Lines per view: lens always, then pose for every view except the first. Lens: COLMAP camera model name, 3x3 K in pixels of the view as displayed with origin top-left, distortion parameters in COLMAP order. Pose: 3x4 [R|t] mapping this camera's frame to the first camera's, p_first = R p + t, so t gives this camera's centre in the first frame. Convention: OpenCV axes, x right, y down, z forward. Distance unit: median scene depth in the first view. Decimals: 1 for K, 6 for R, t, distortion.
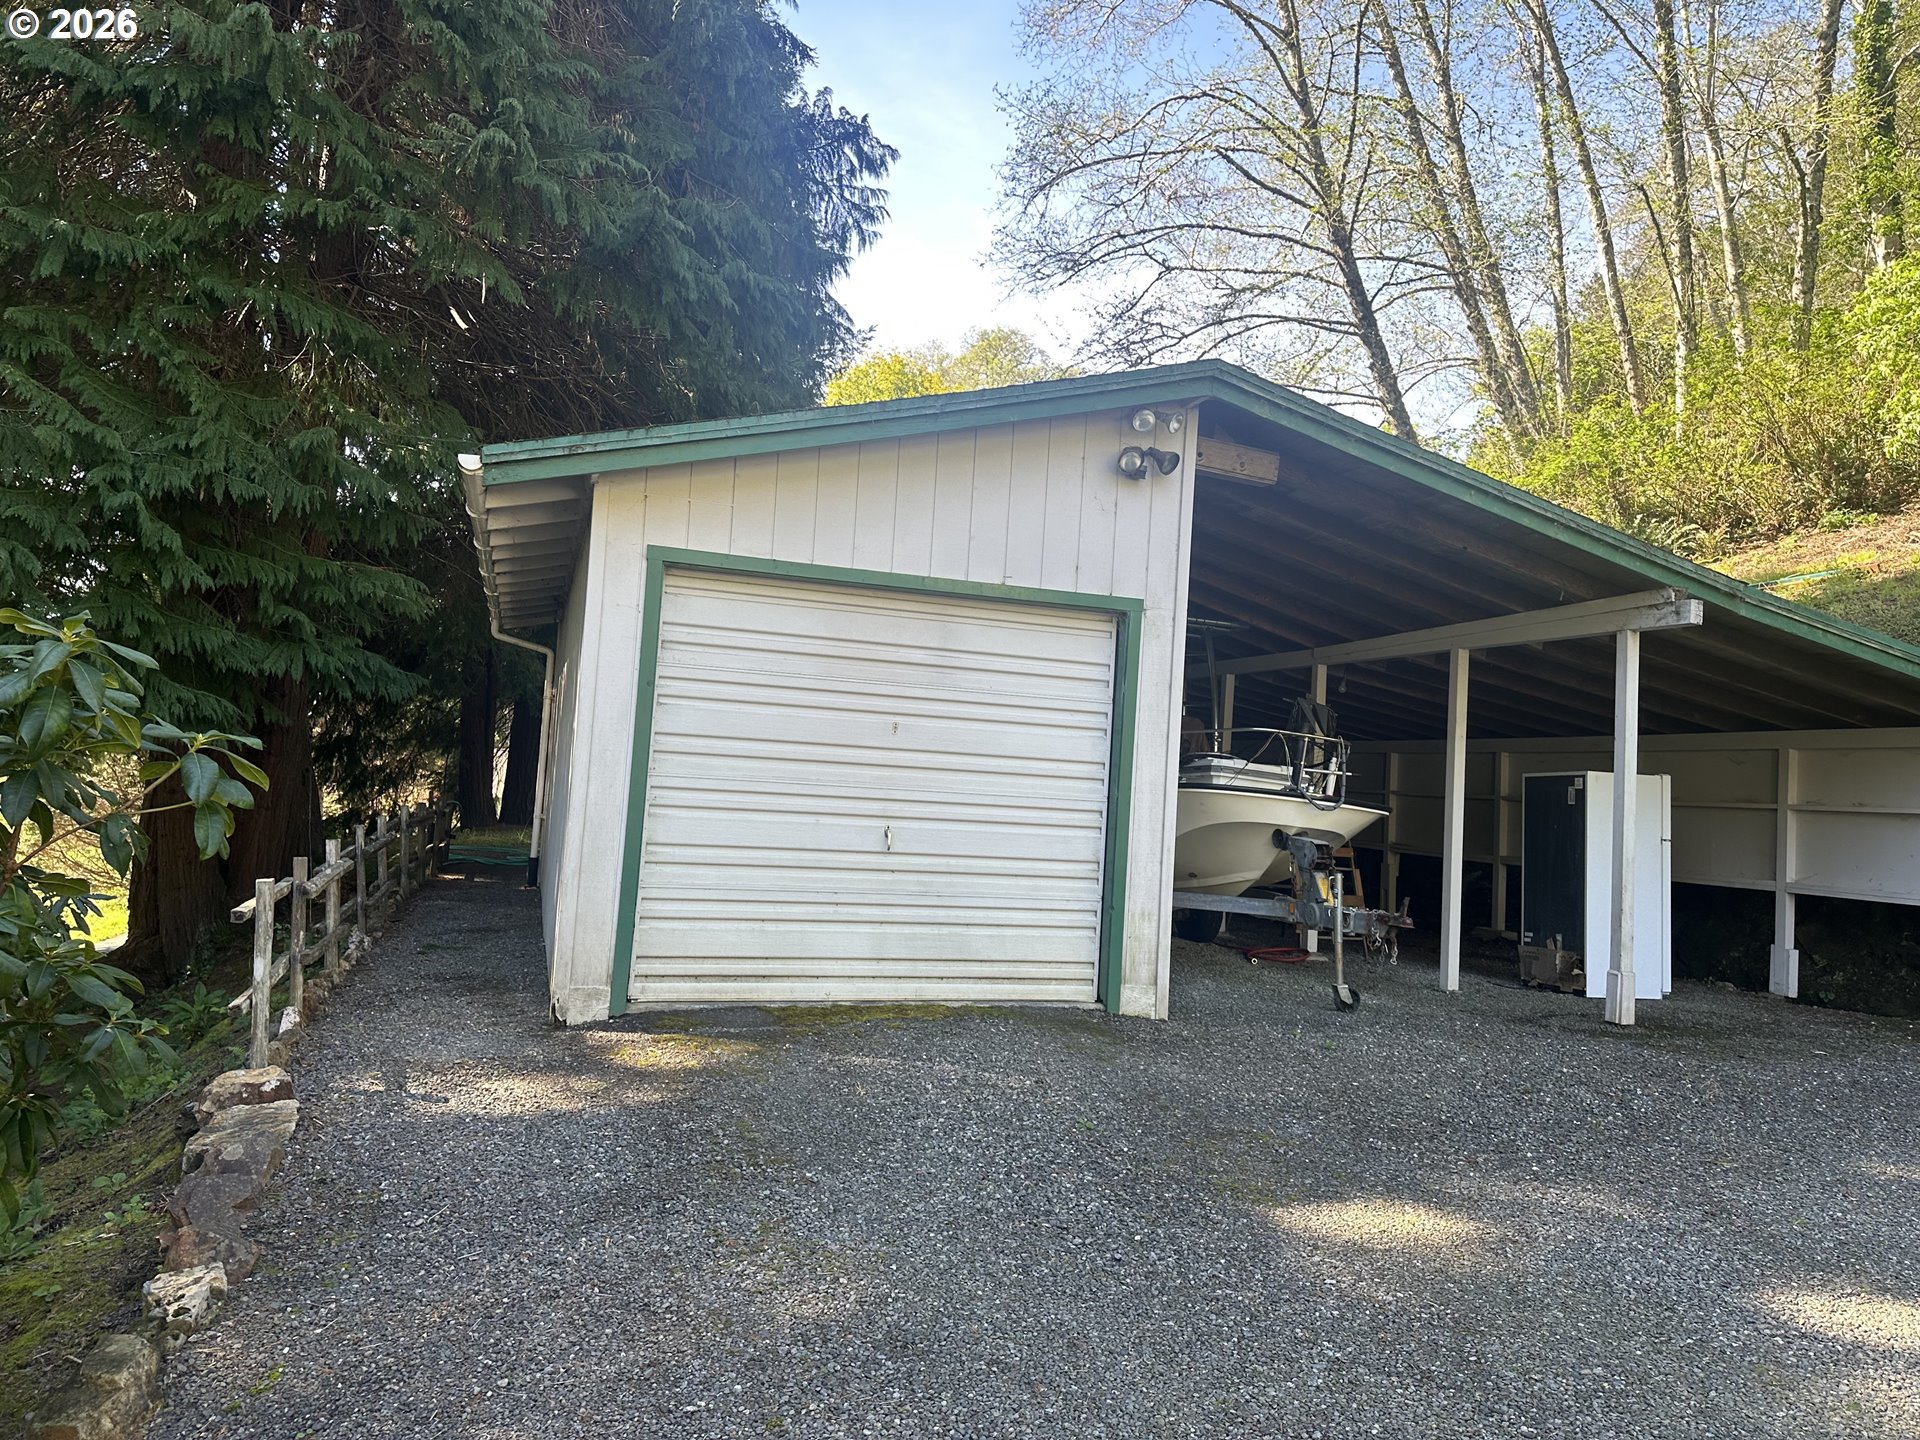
lens RADIAL K [[1353.1, 0, 961.9], [0, 1353.1, 697.9], [0, 0, 1]] dist [0.073132, -0.095403]
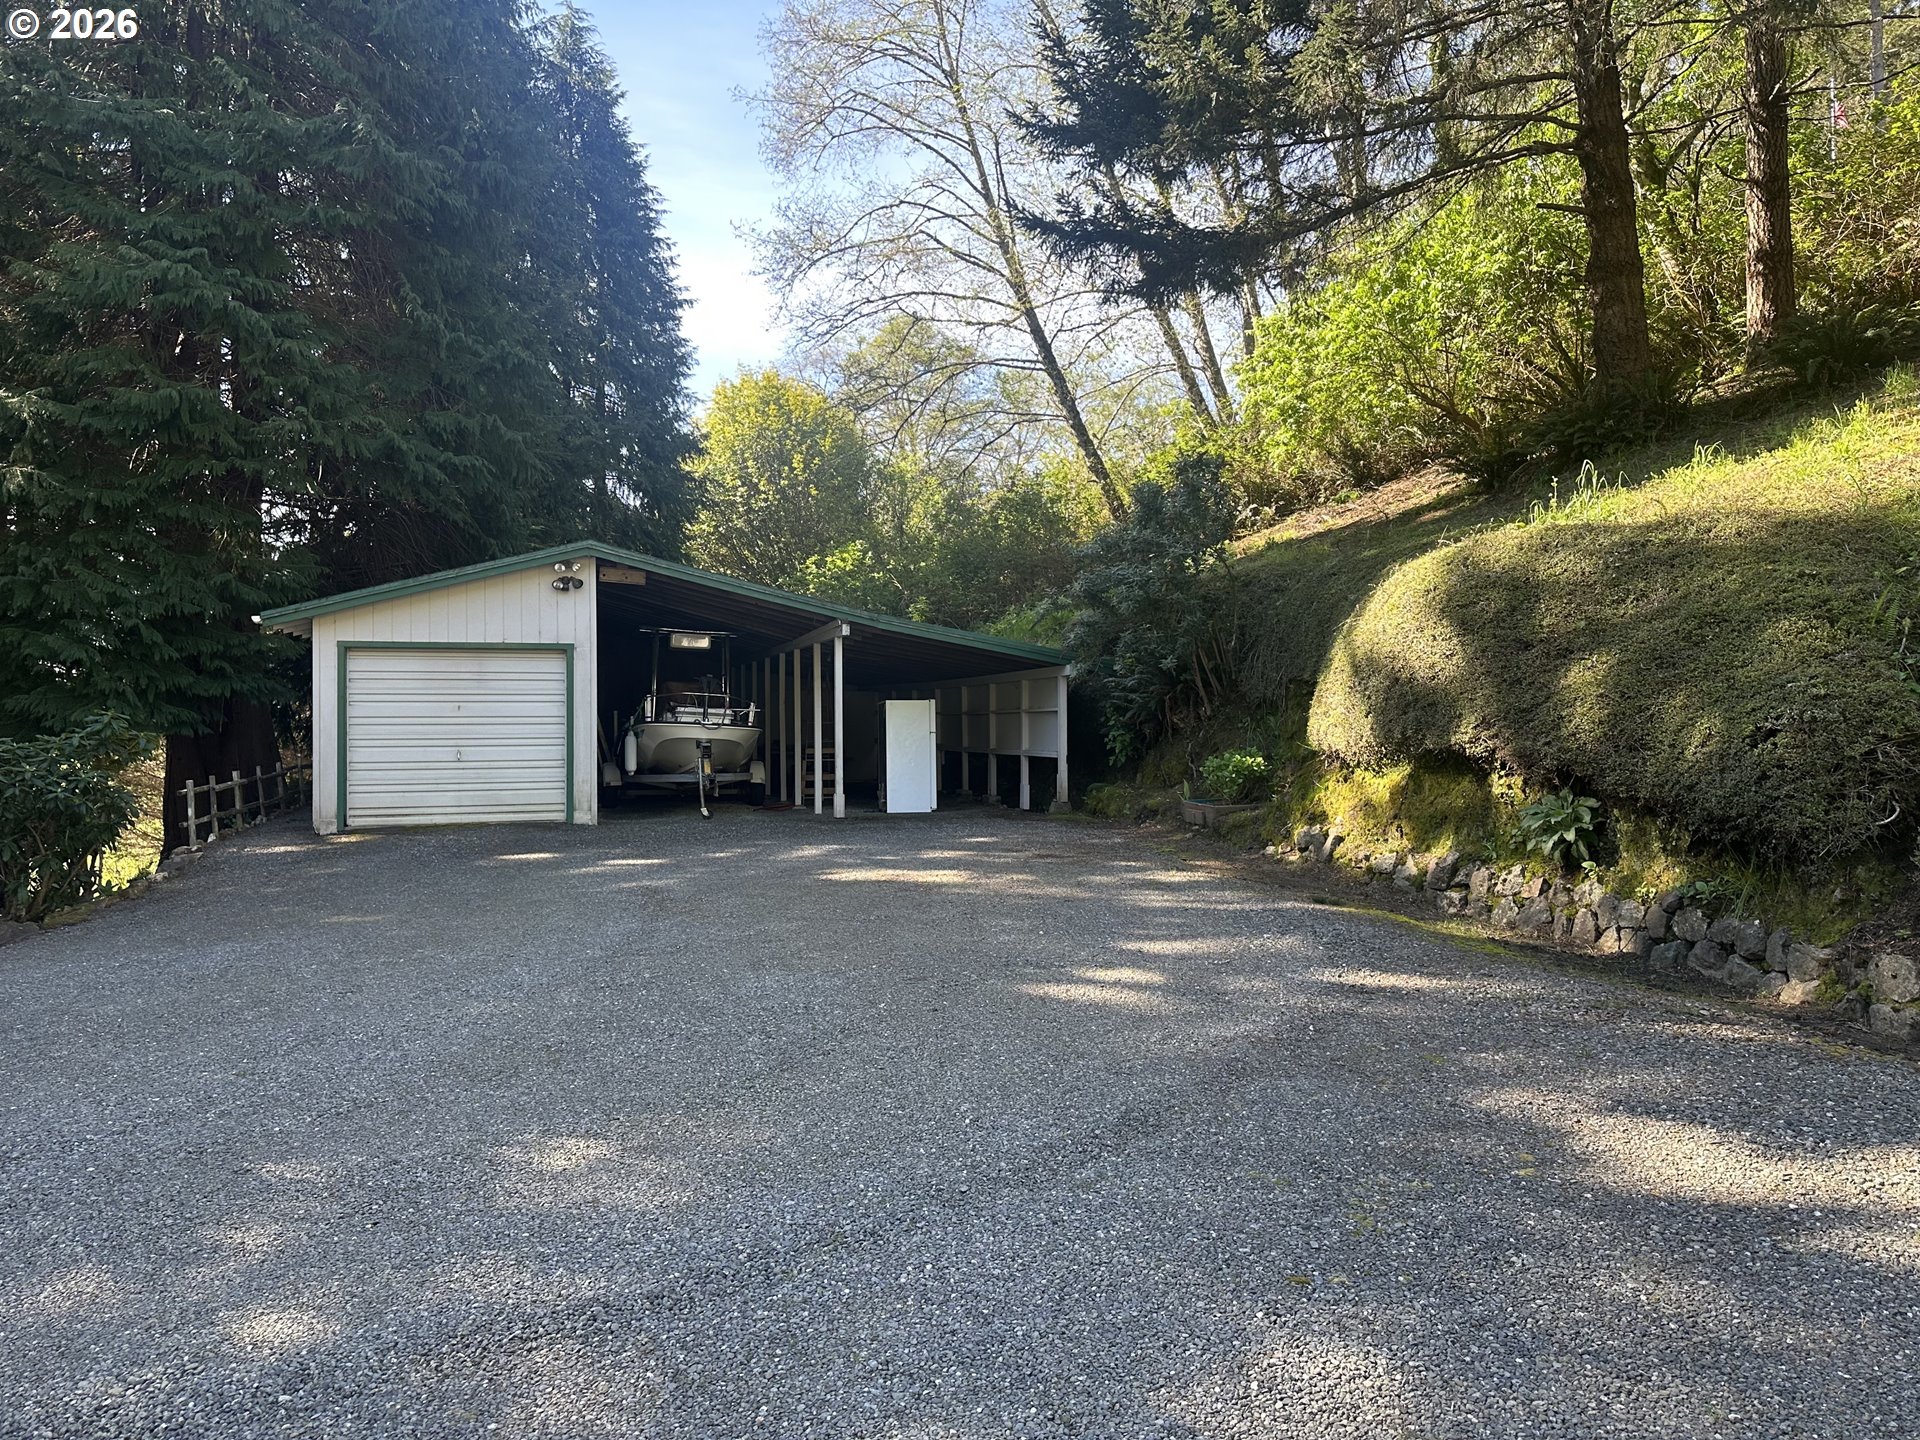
lens RADIAL K [[1345.8, 0, 960.0], [0, 1345.8, 706.3], [0, 0, 1]] dist [0.055090, -0.094795]
pose [[0.997317, -0.067016, -0.029467, 0.729983], [0.068481, 0.996302, 0.051896, -0.035333], [0.025880, -0.053774, 0.998218, -1.085059]]
